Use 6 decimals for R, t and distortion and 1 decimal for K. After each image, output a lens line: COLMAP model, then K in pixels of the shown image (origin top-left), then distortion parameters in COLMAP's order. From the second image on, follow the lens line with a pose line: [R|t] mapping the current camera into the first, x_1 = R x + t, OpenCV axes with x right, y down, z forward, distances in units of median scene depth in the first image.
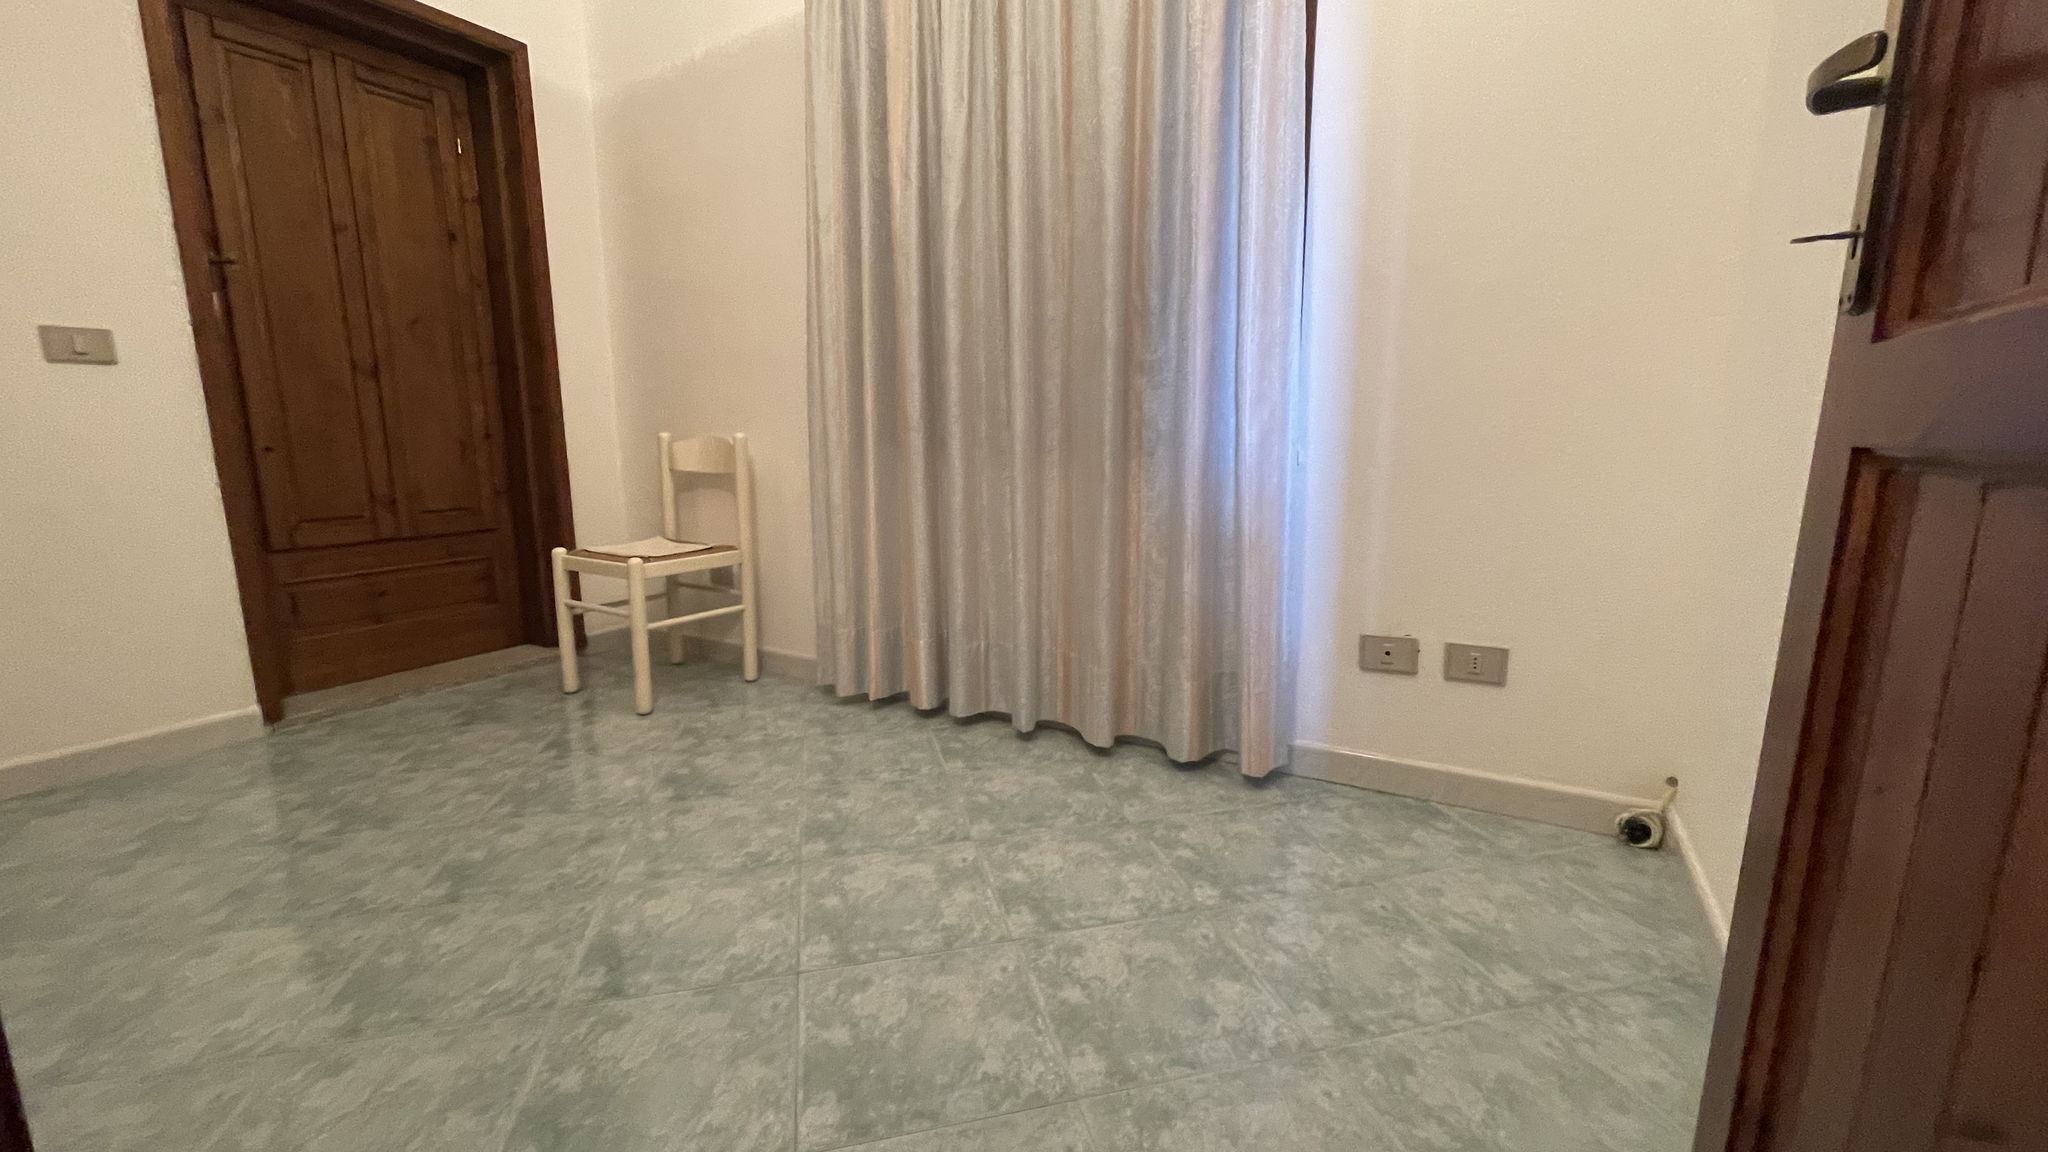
lens RADIAL K [[833.4, 0, 1019.8], [0, 833.4, 569.4], [0, 0, 1]] dist [-0.006998, 0.001732]
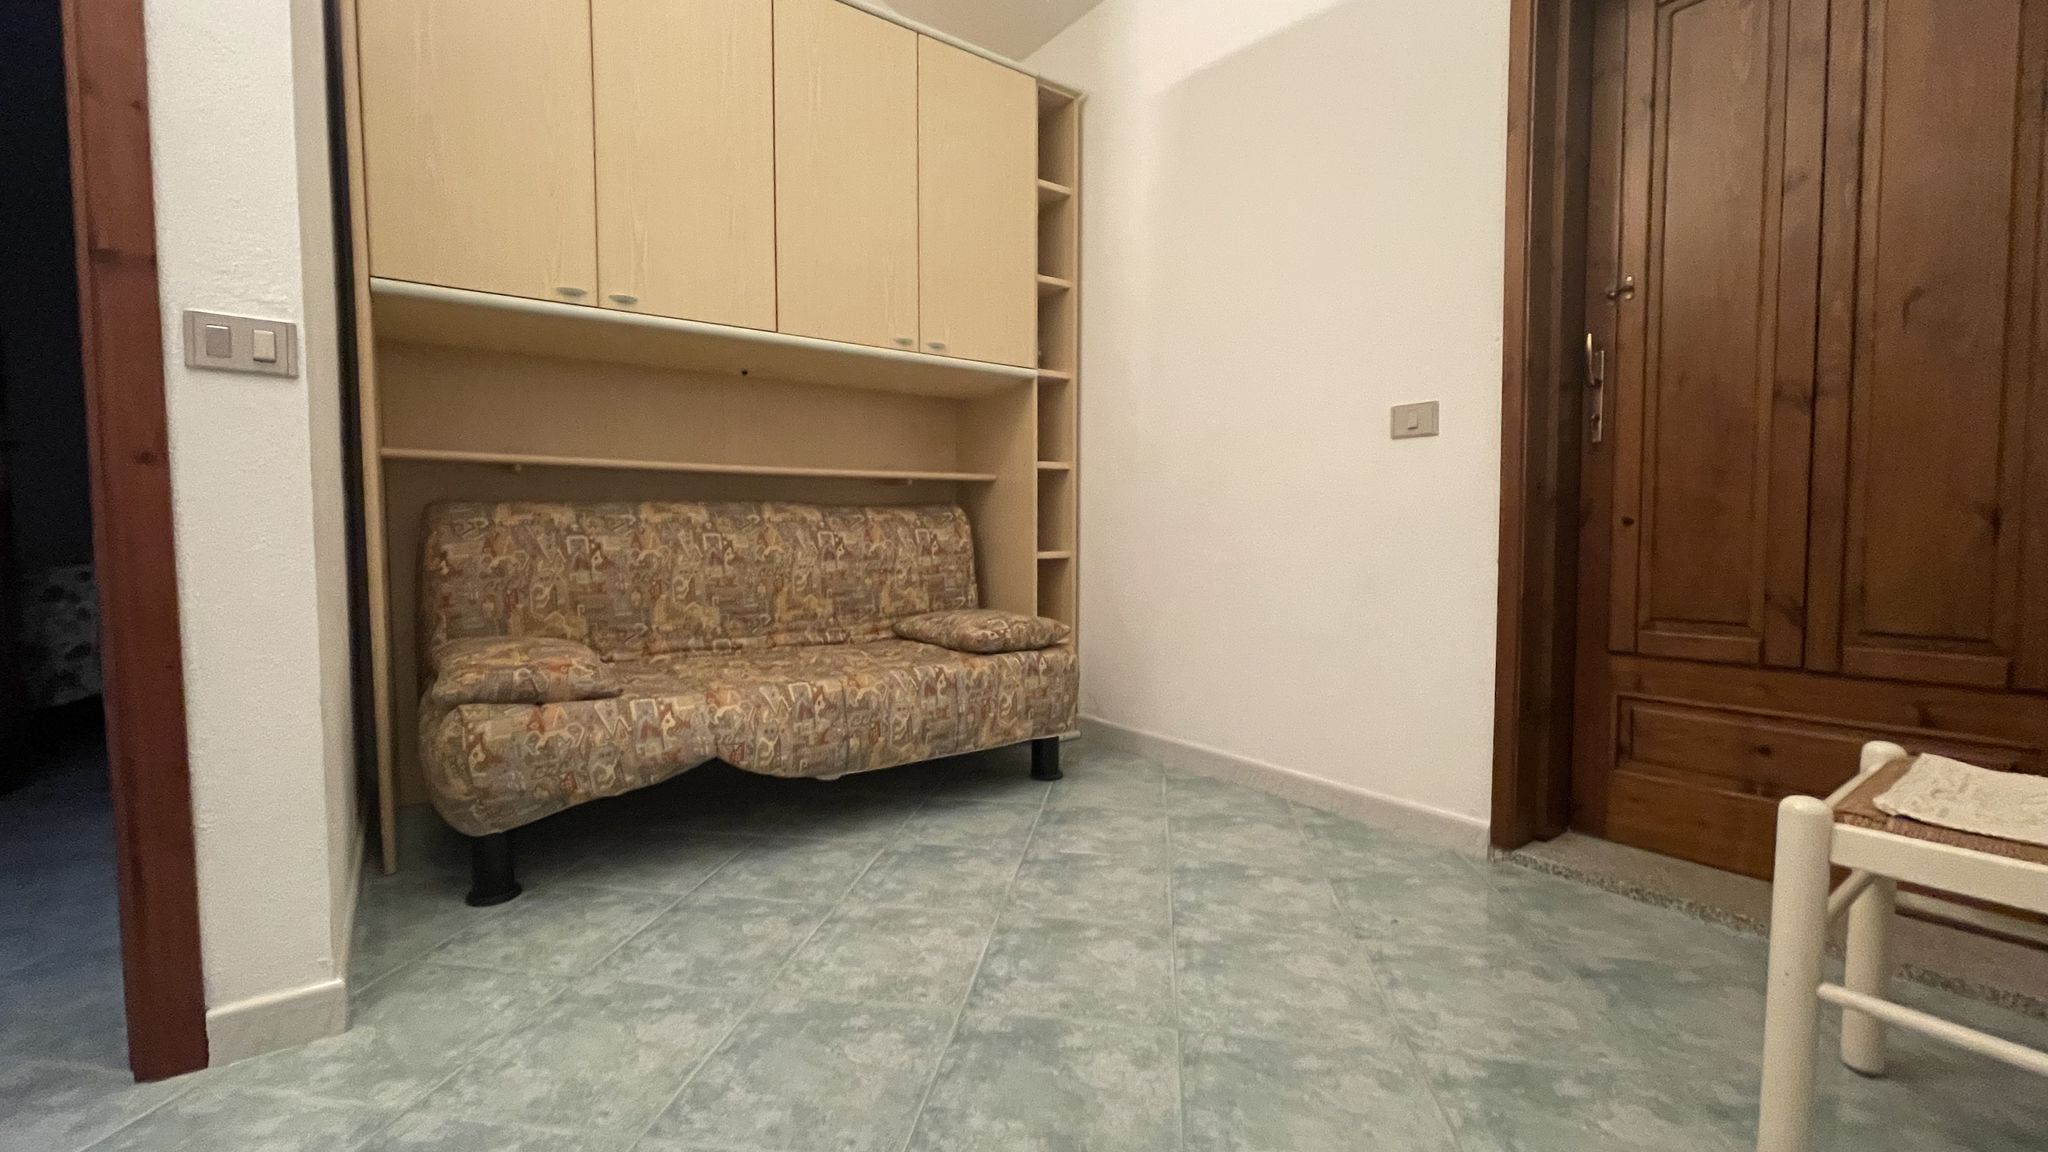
lens RADIAL K [[833.4, 0, 1014.7], [0, 833.4, 567.0], [0, 0, 1]] dist [-0.006998, 0.001732]
pose [[-0.391927, 0.049022, -0.918689, 0.038317], [-0.144596, 0.982886, 0.114134, -0.134694], [0.908562, 0.177571, -0.378131, 0.968804]]
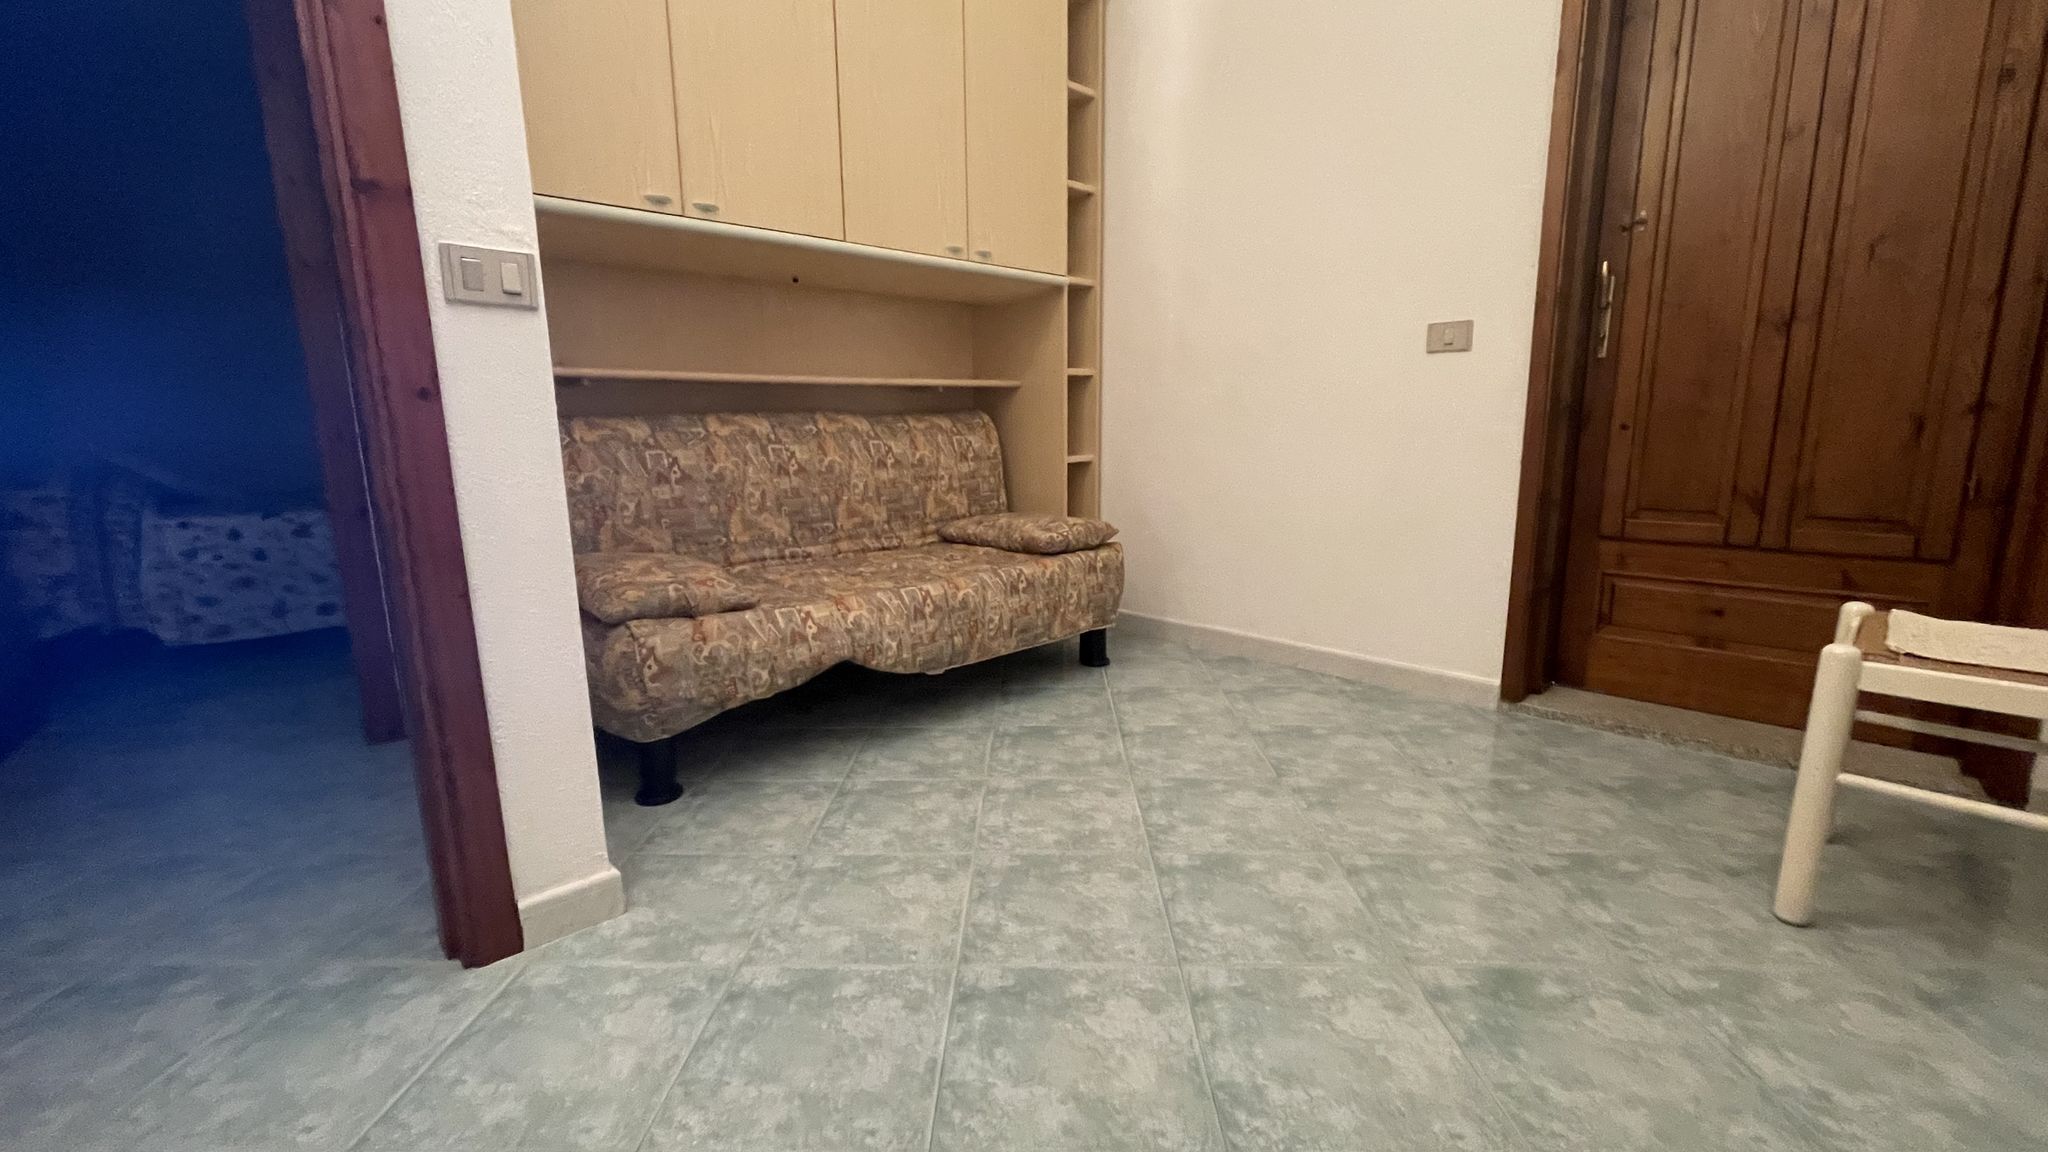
lens RADIAL K [[833.4, 0, 1015.9], [0, 833.4, 570.4], [0, 0, 1]] dist [-0.006998, 0.001732]
pose [[-0.265956, 0.181018, -0.946837, 0.207903], [-0.140916, 0.964360, 0.223949, -0.126827], [0.953630, 0.192985, -0.230969, 0.747131]]
